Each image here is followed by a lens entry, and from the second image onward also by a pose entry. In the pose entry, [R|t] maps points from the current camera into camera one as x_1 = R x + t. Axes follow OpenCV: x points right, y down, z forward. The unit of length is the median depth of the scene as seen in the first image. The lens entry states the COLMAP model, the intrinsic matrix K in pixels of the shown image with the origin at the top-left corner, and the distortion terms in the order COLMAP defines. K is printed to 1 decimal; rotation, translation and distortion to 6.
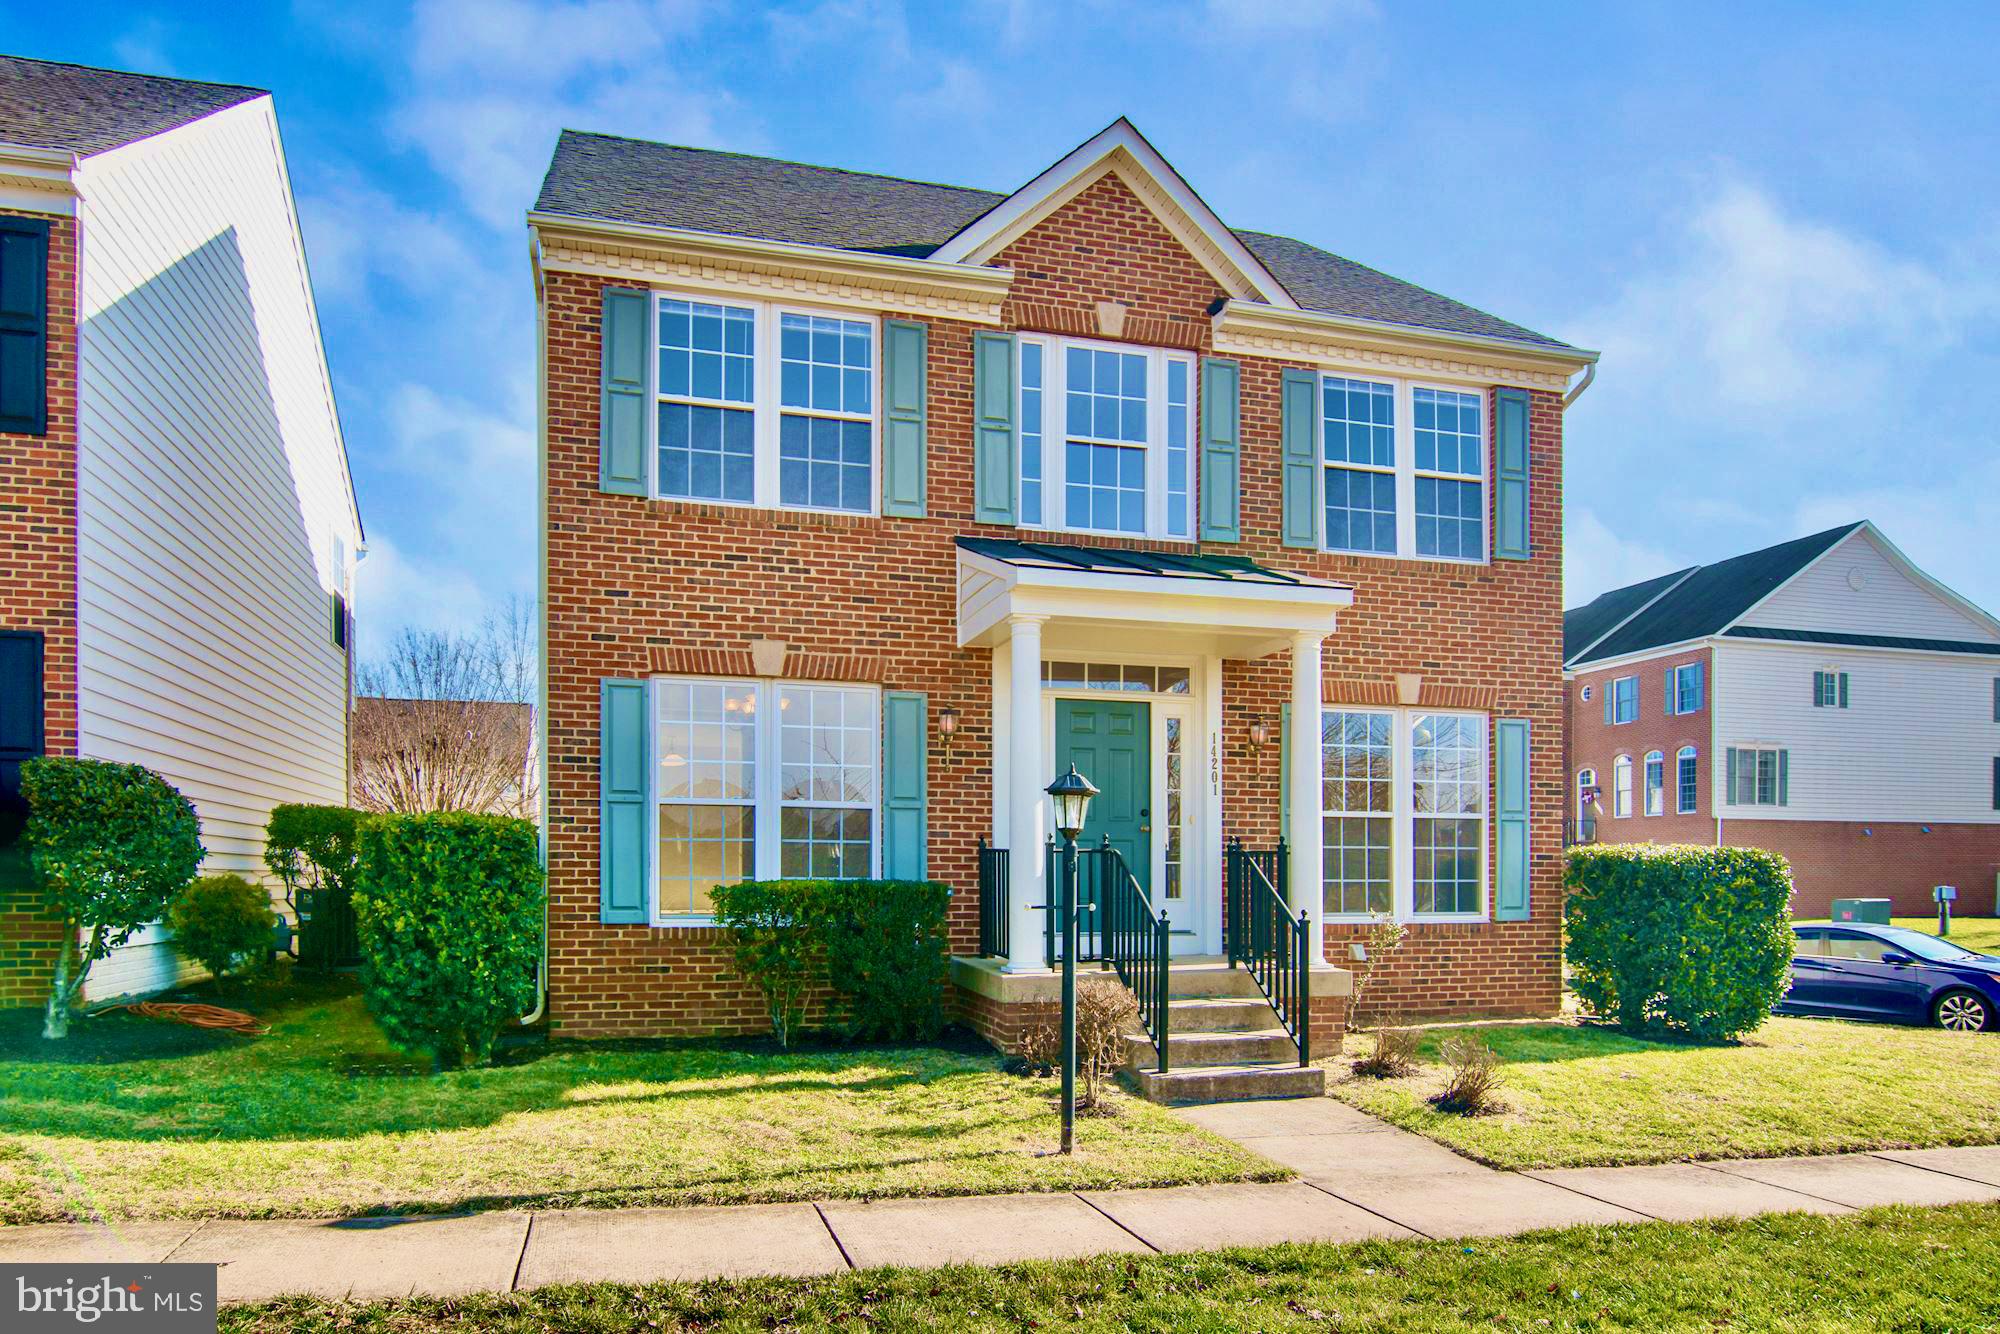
lens RADIAL K [[1225.9, 0, 999.9], [0, 1225.9, 666.3], [0, 0, 1]] dist [-0.002610, -0.006098]
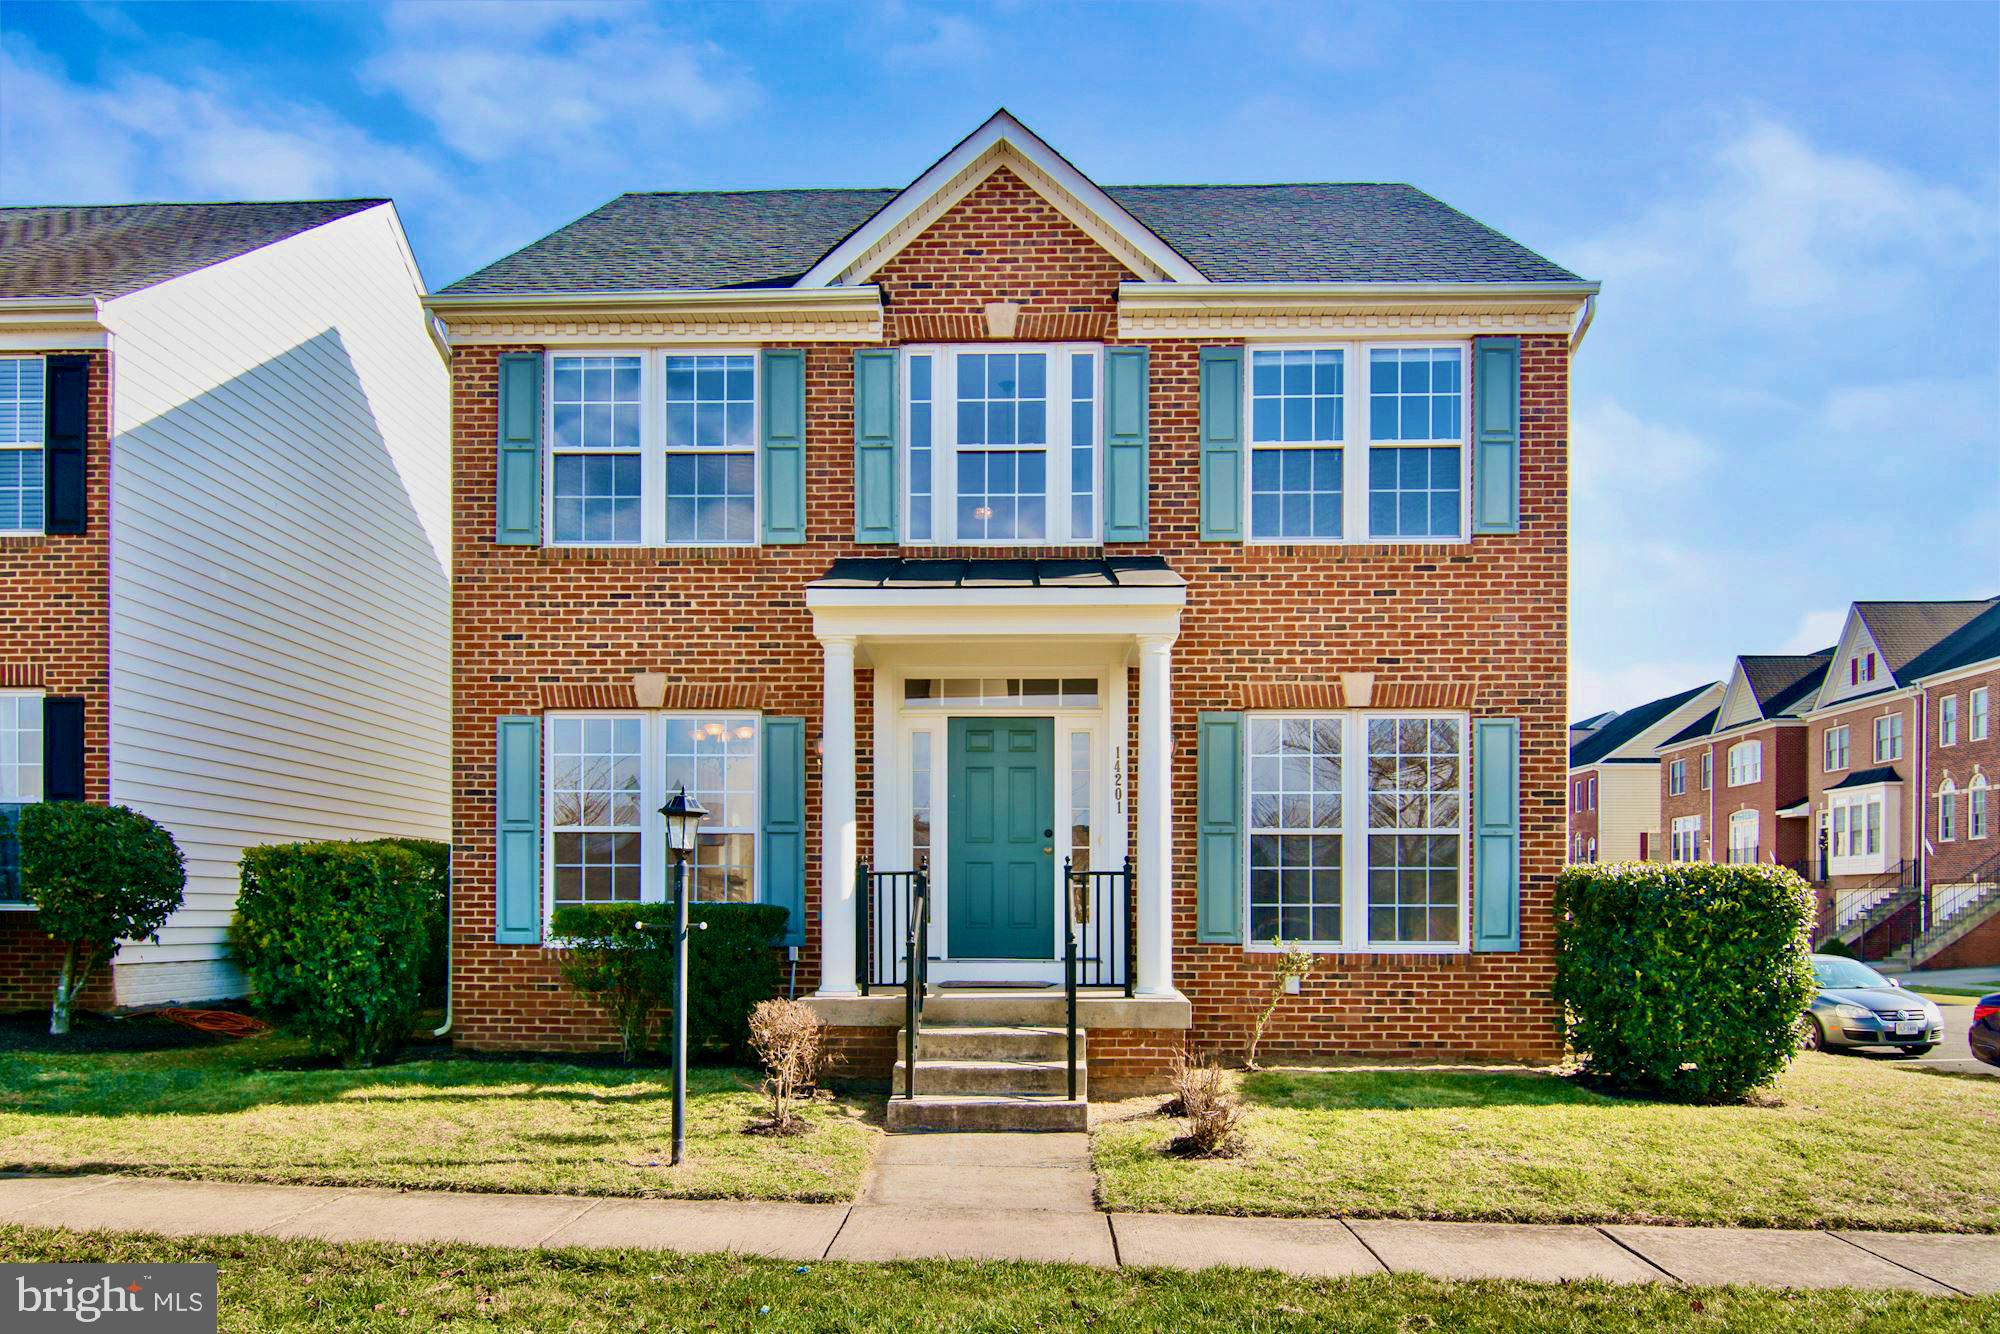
lens RADIAL K [[1316.8, 0, 1000.3], [0, 1316.8, 669.1], [0, 0, 1]] dist [-0.005653, -0.002110]
pose [[0.958505, -0.050985, -0.280478, 0.395984], [0.048132, 0.998695, -0.017057, 0.008380], [0.280981, 0.002849, 0.959709, 0.010686]]
